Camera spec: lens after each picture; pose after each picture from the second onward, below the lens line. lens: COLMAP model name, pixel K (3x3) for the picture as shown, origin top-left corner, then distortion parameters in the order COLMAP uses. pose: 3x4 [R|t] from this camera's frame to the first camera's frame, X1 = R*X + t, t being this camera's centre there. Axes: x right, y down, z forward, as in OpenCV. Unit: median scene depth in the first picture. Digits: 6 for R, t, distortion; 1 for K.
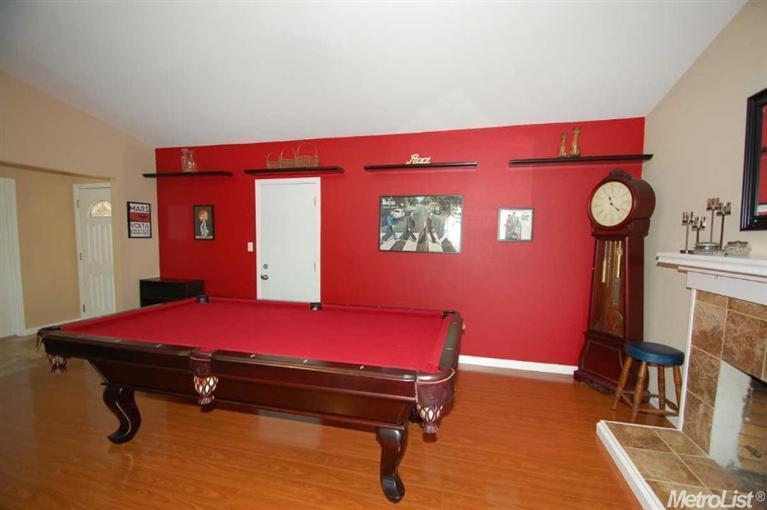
lens RADIAL K [[339.2, 0, 389.1], [0, 339.2, 265.3], [0, 0, 1]] dist [0.001613, -0.000411]
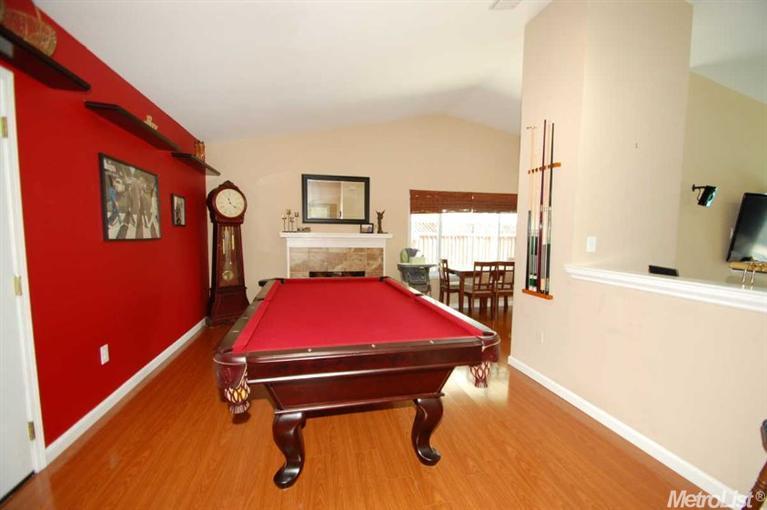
lens RADIAL K [[339.2, 0, 389.1], [0, 339.2, 265.3], [0, 0, 1]] dist [0.001613, -0.000411]
pose [[-0.462135, -0.103431, 0.880757, -0.870039], [0.047878, 0.988817, 0.141243, -0.063252], [-0.885516, 0.107442, -0.452014, 0.849955]]
